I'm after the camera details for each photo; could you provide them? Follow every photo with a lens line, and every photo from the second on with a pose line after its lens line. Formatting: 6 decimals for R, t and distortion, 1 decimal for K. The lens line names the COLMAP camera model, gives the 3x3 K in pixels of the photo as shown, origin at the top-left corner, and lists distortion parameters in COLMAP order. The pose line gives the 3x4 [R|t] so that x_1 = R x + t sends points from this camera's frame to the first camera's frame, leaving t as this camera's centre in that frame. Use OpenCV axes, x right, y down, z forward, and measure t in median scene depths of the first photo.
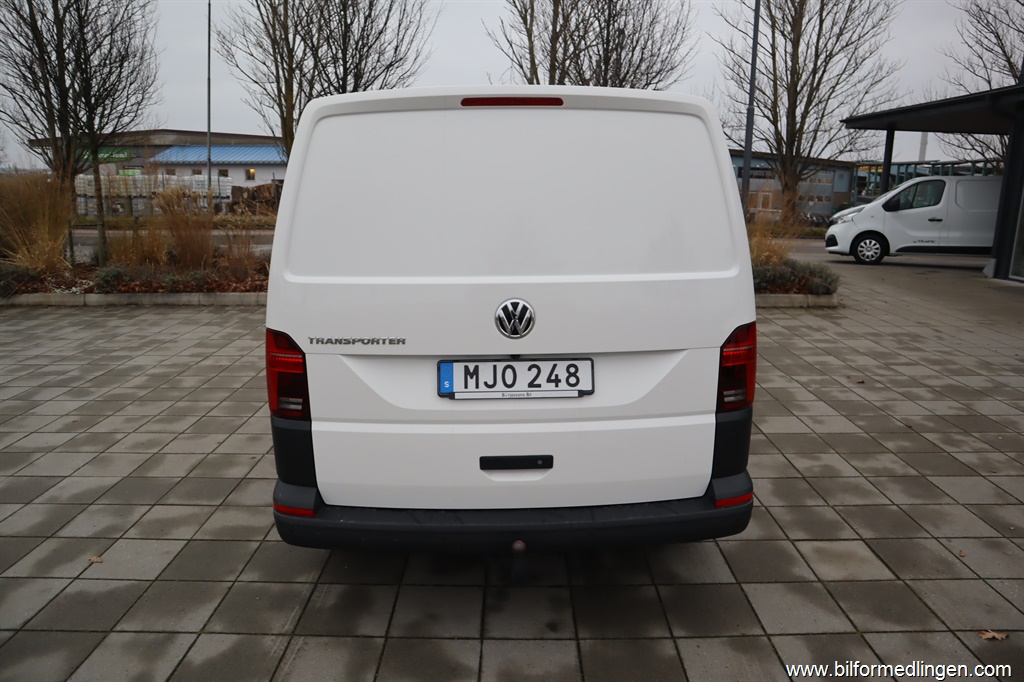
lens RADIAL K [[708.1, 0, 510.0], [0, 708.1, 341.1], [0, 0, 1]] dist [-0.127501, 0.082684]
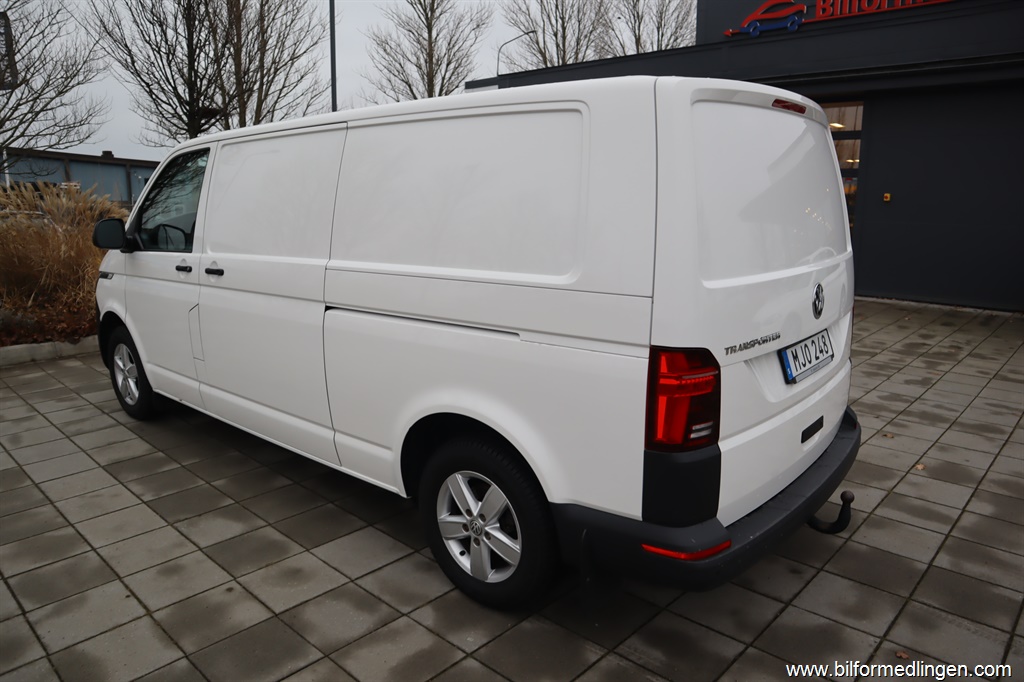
lens RADIAL K [[708.1, 0, 510.0], [0, 708.1, 341.1], [0, 0, 1]] dist [-0.127501, 0.082684]
pose [[0.681144, -0.154141, 0.715740, -0.447449], [0.165009, 0.984755, 0.055042, -0.043563], [-0.713312, 0.080612, 0.696195, 0.233114]]
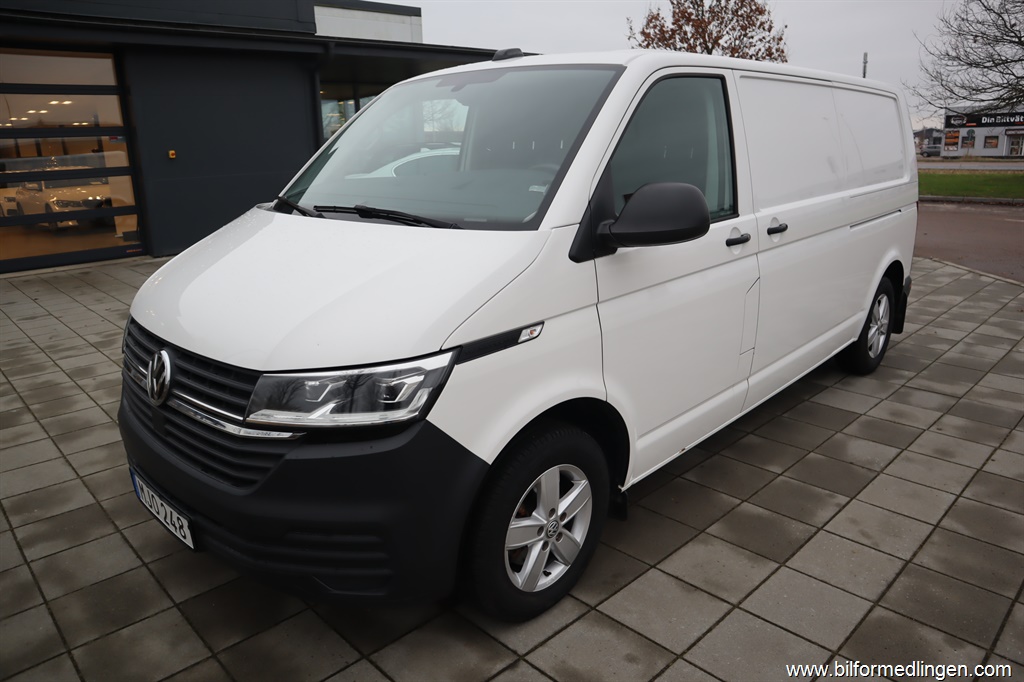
lens RADIAL K [[708.1, 0, 510.0], [0, 708.1, 341.1], [0, 0, 1]] dist [-0.127501, 0.082684]
pose [[-0.694302, -0.185419, 0.695388, -0.416799], [0.180025, 0.890777, 0.417262, -0.299075], [-0.696804, 0.414893, -0.585088, 1.348412]]
